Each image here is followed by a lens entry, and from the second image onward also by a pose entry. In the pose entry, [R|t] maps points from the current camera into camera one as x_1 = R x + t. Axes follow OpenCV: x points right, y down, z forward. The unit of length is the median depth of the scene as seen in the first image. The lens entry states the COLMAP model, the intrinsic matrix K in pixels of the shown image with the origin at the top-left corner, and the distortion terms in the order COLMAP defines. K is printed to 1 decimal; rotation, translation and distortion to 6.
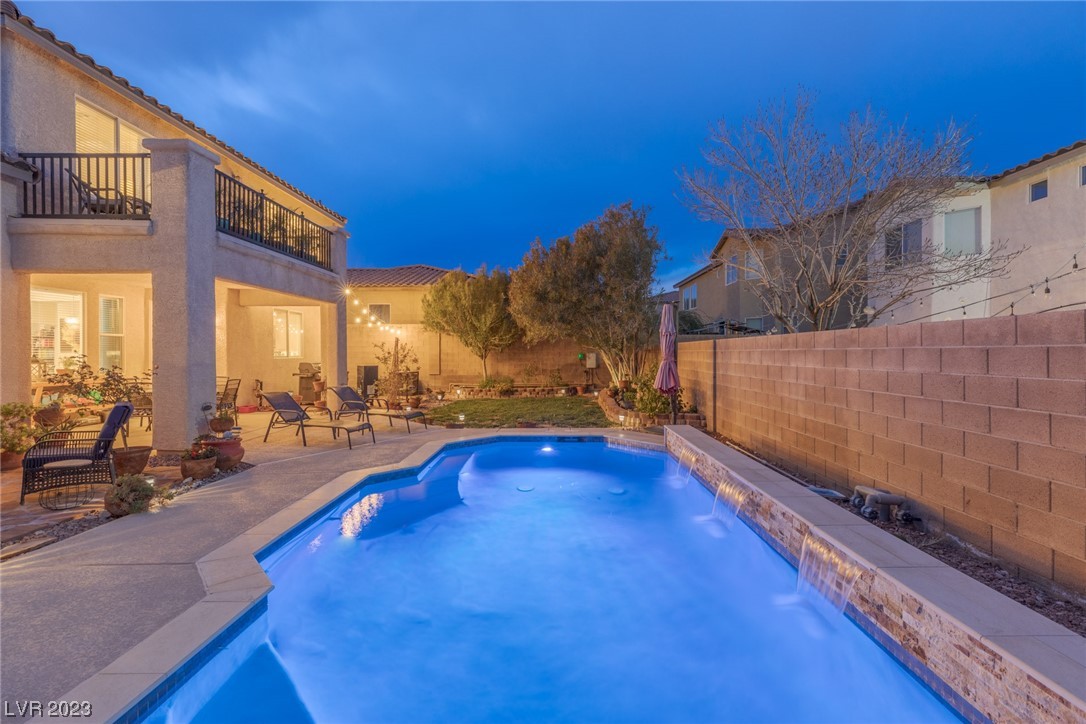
lens RADIAL K [[484.5, 0, 551.0], [0, 484.5, 356.4], [0, 0, 1]] dist [0.007225, -0.000265]
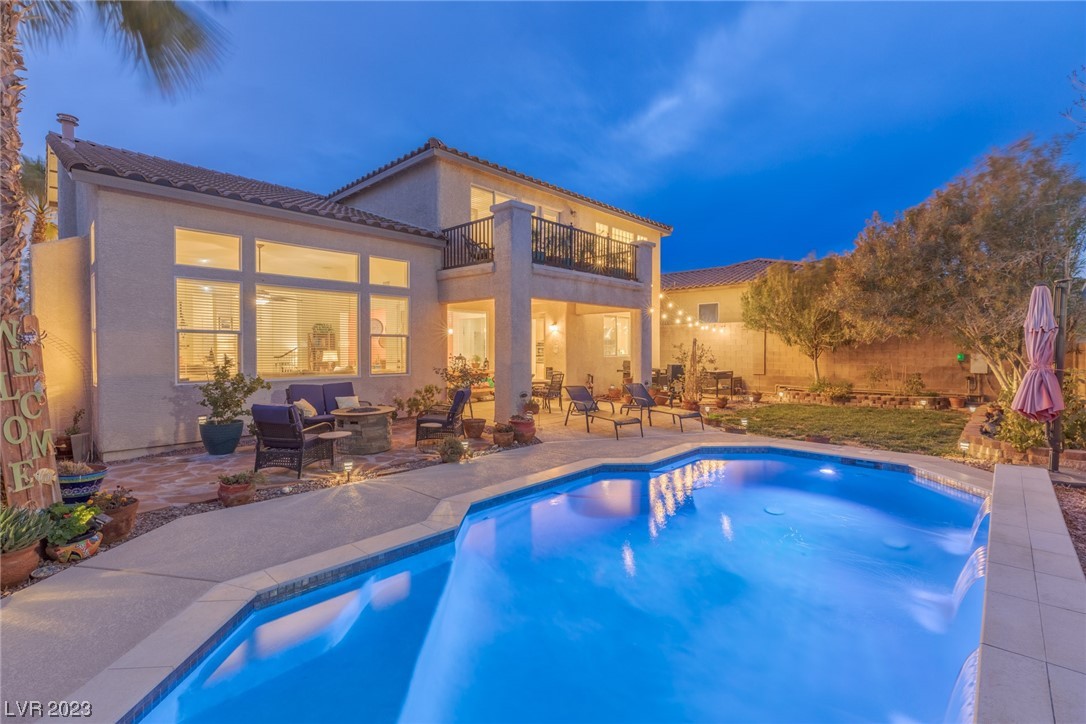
lens RADIAL K [[484.5, 0, 553.1], [0, 484.5, 354.1], [0, 0, 1]] dist [0.007225, -0.000265]
pose [[0.741007, 0.009321, -0.671433, 0.216904], [-0.005533, 0.999954, 0.007776, -0.016905], [0.671475, -0.002046, 0.741024, 0.048968]]
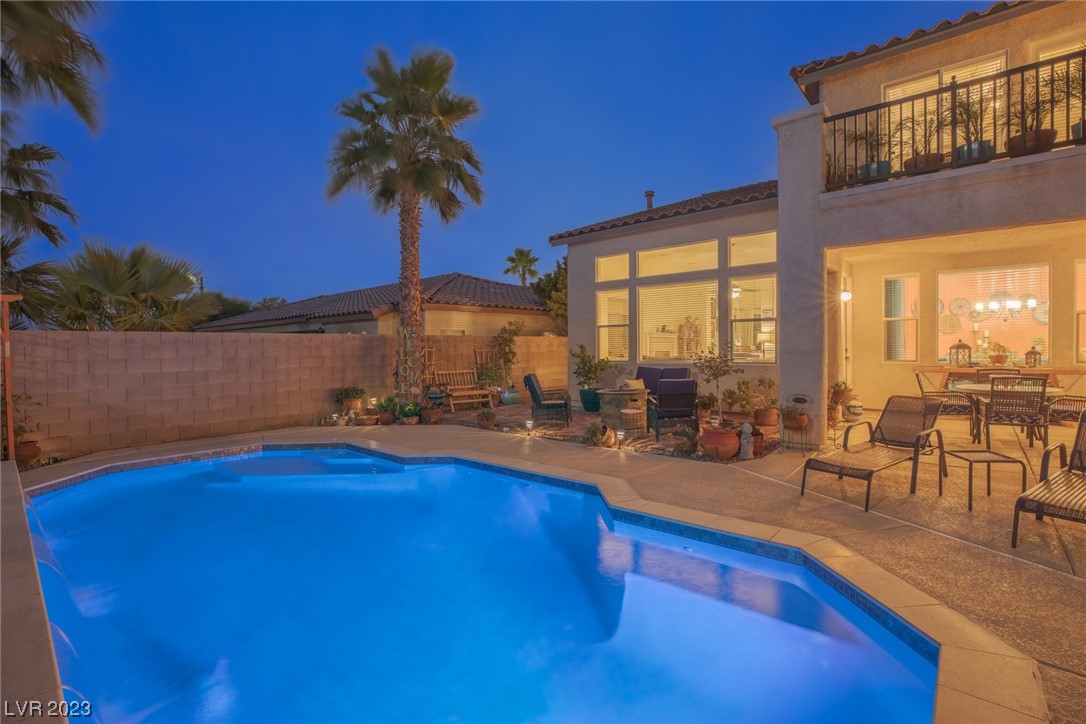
lens RADIAL K [[484.5, 0, 536.4], [0, 484.5, 343.5], [0, 0, 1]] dist [0.007225, -0.000265]
pose [[-0.647087, 0.008571, -0.762368, 0.235161], [0.008217, 0.999957, 0.004267, -0.007964], [0.762372, -0.003503, -0.647130, 1.039963]]
